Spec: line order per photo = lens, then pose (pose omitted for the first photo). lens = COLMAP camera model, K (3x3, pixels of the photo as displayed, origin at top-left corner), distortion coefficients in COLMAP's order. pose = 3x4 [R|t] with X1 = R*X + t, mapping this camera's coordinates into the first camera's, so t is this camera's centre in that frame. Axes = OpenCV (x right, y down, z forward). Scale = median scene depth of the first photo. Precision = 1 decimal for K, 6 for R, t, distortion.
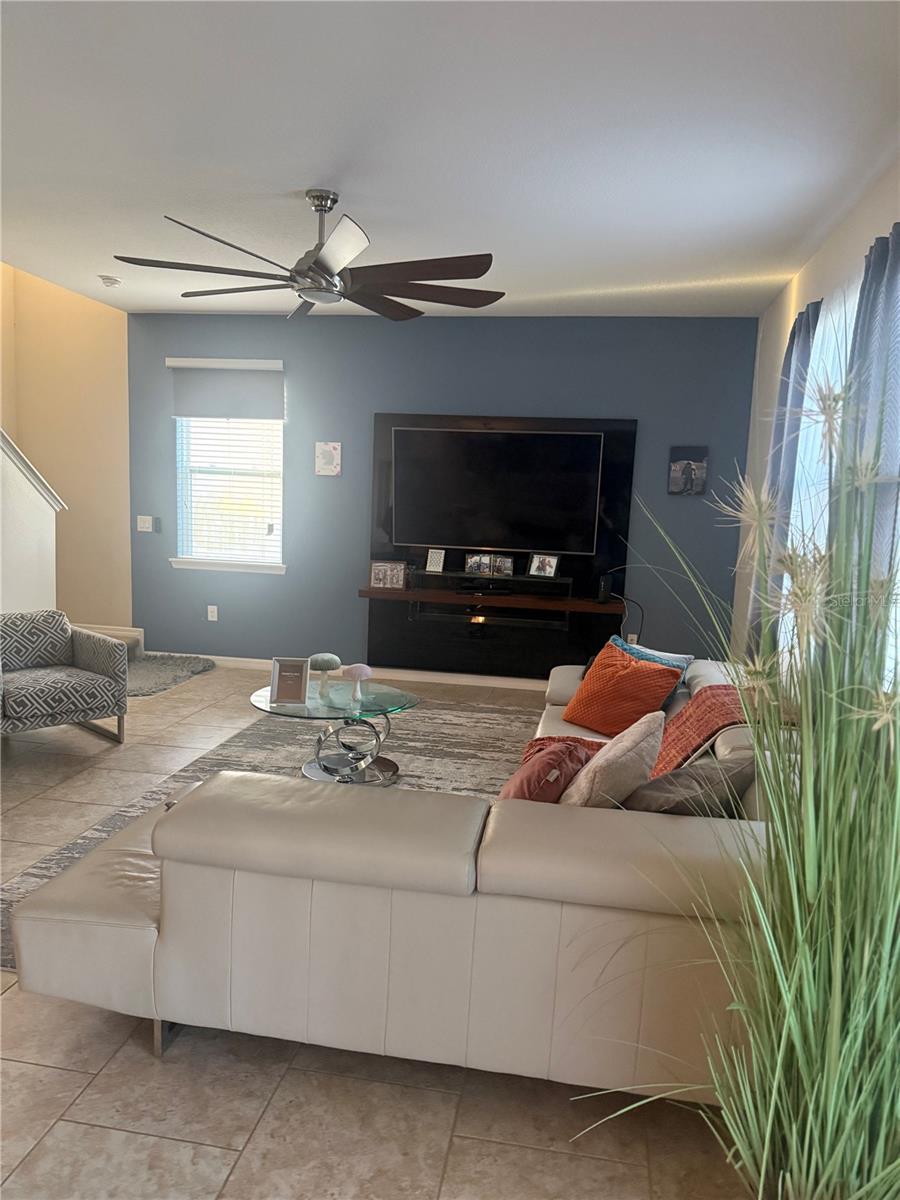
lens RADIAL K [[854.4, 0, 446.3], [0, 854.4, 618.9], [0, 0, 1]] dist [0.057121, -0.096639]
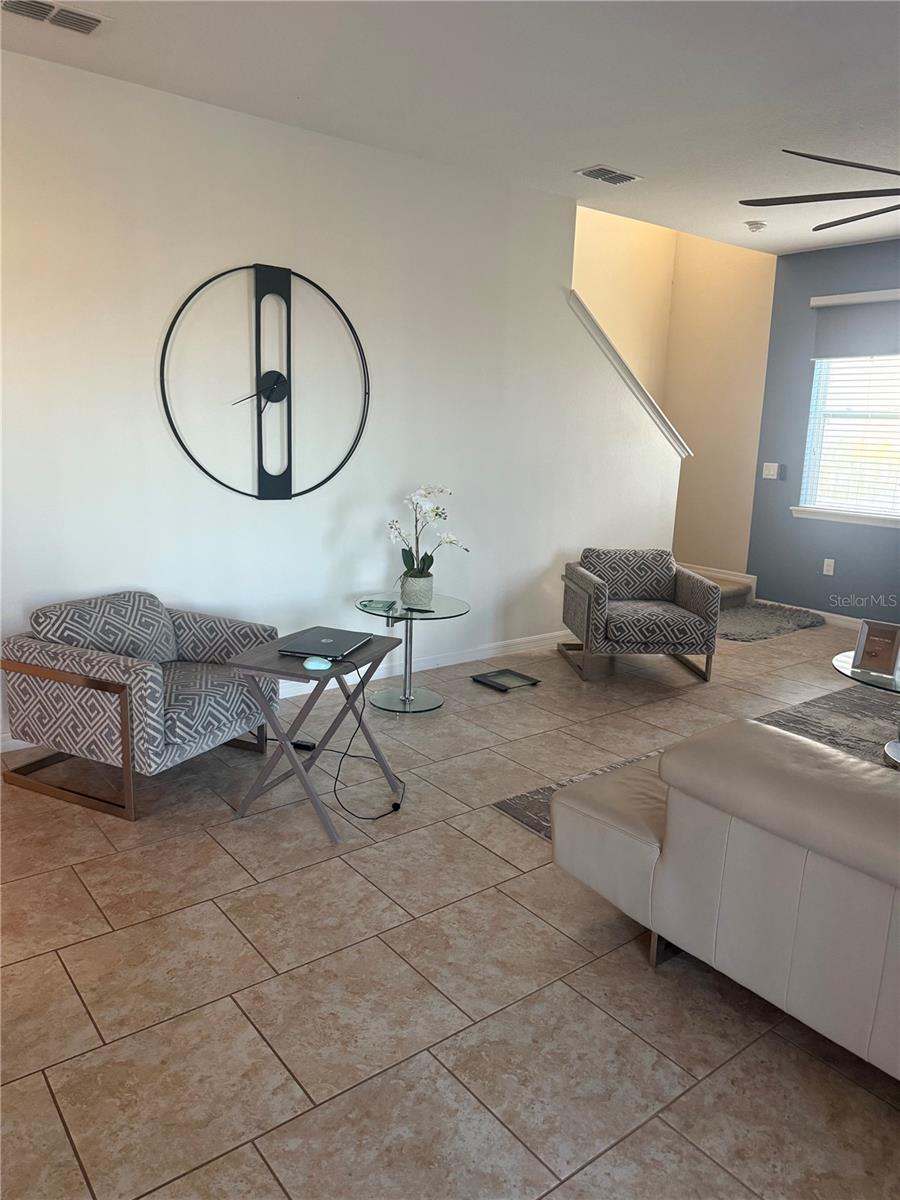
lens RADIAL K [[854.4, 0, 446.3], [0, 854.4, 618.9], [0, 0, 1]] dist [0.057121, -0.096639]
pose [[0.717057, 0.134660, -0.683883, 0.099894], [-0.095199, 0.990887, 0.095294, -0.000246], [0.690483, -0.003226, 0.723342, 0.024830]]
